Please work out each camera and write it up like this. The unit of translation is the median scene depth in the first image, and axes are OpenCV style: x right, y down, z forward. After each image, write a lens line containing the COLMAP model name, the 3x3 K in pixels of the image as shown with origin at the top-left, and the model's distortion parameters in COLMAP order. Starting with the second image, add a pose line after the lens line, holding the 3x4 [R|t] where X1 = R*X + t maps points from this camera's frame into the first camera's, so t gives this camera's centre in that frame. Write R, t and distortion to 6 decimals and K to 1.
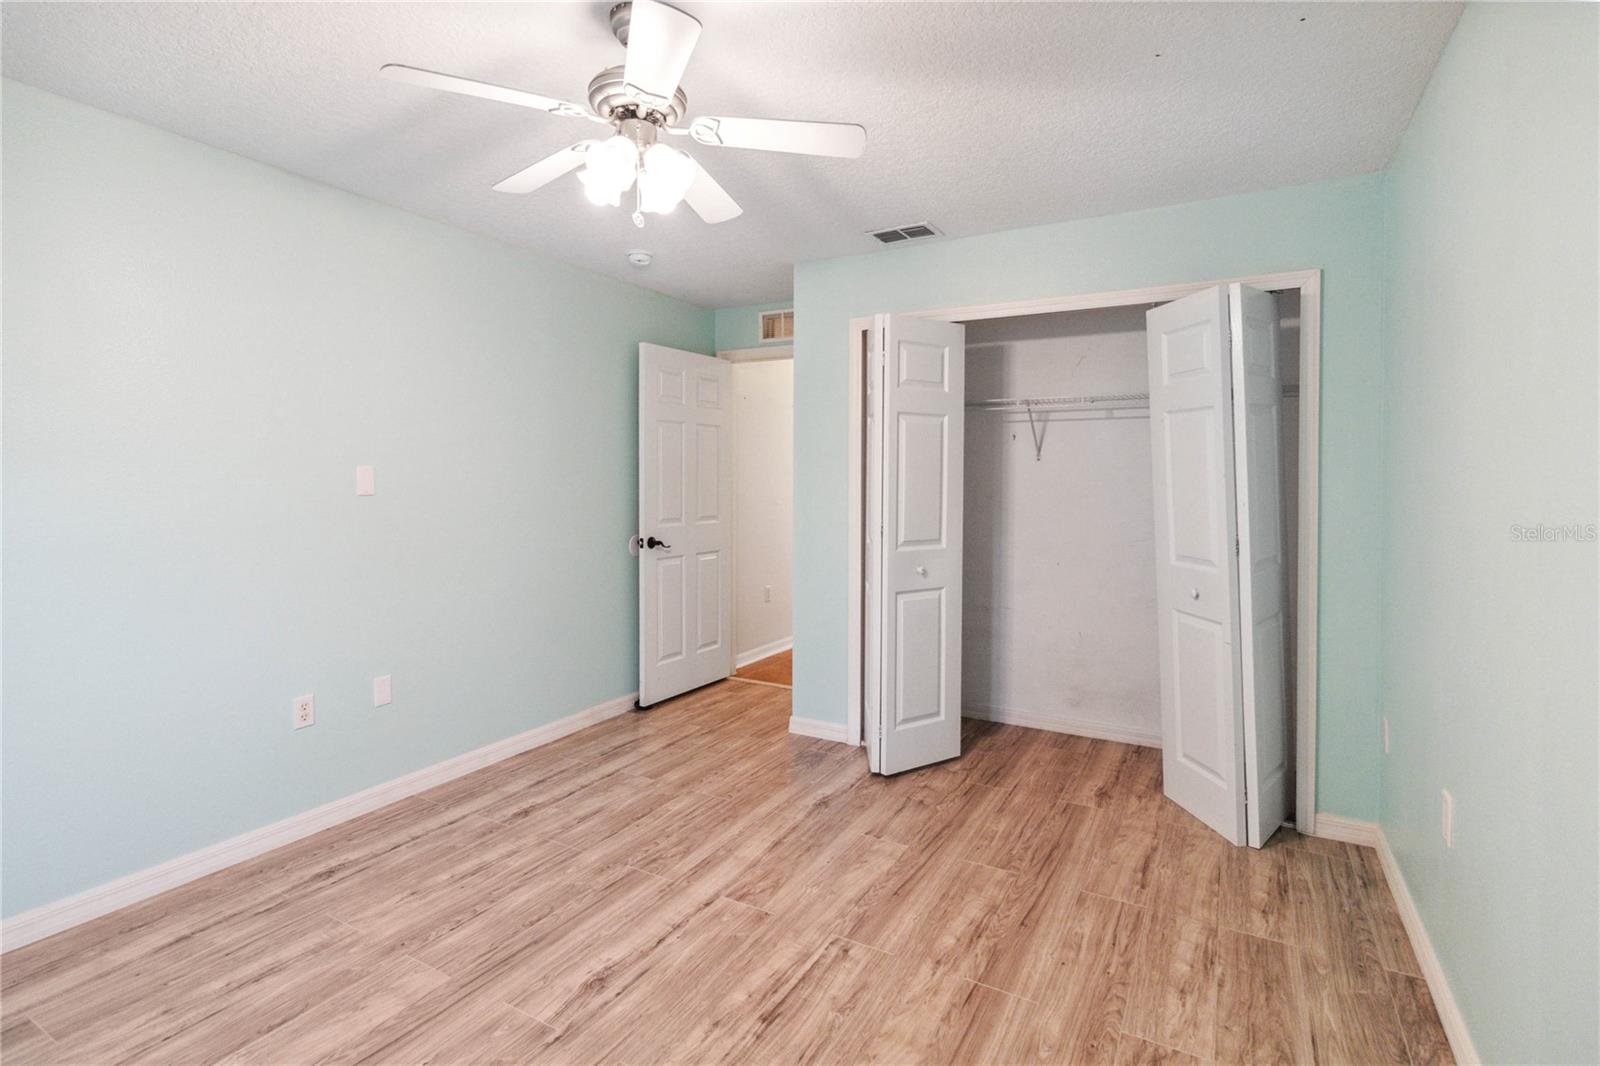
lens RADIAL K [[745.3, 0, 801.0], [0, 745.3, 494.5], [0, 0, 1]] dist [-0.000552, 0.000957]
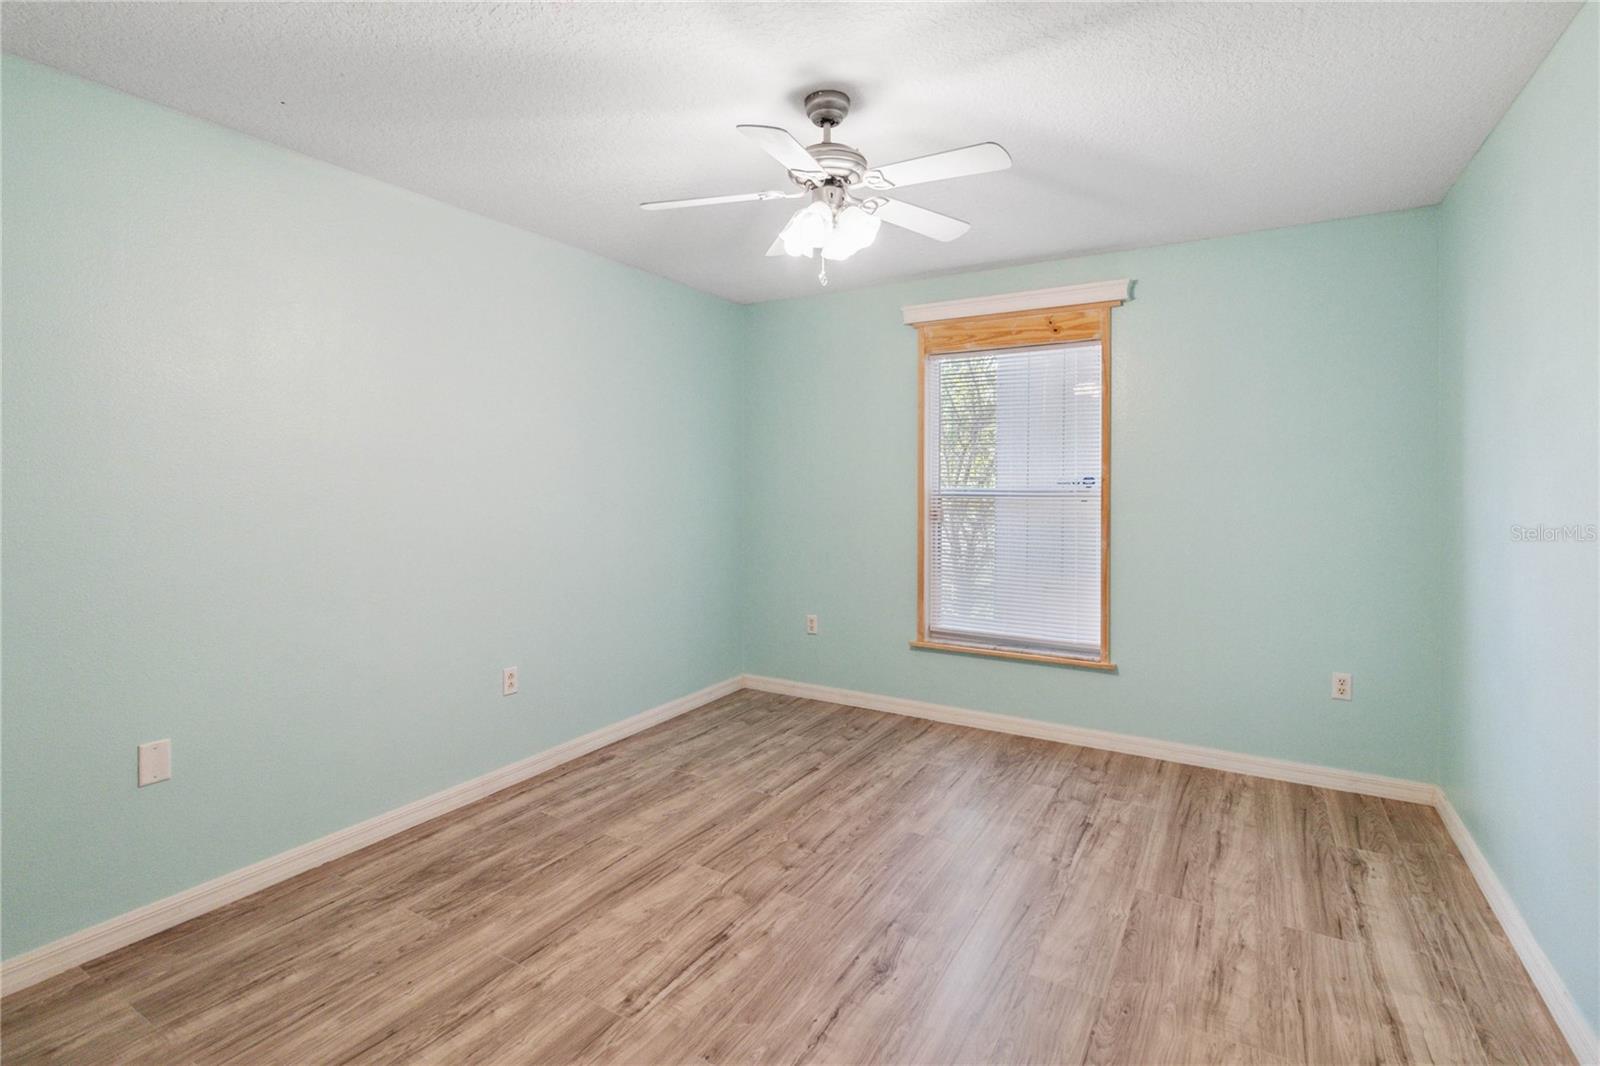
lens RADIAL K [[745.3, 0, 801.0], [0, 745.3, 494.5], [0, 0, 1]] dist [-0.000552, 0.000957]
pose [[-0.999715, -0.005400, 0.023243, -0.179792], [-0.004457, 0.999173, 0.040420, -0.044090], [-0.023442, 0.040305, -0.998912, 1.992776]]
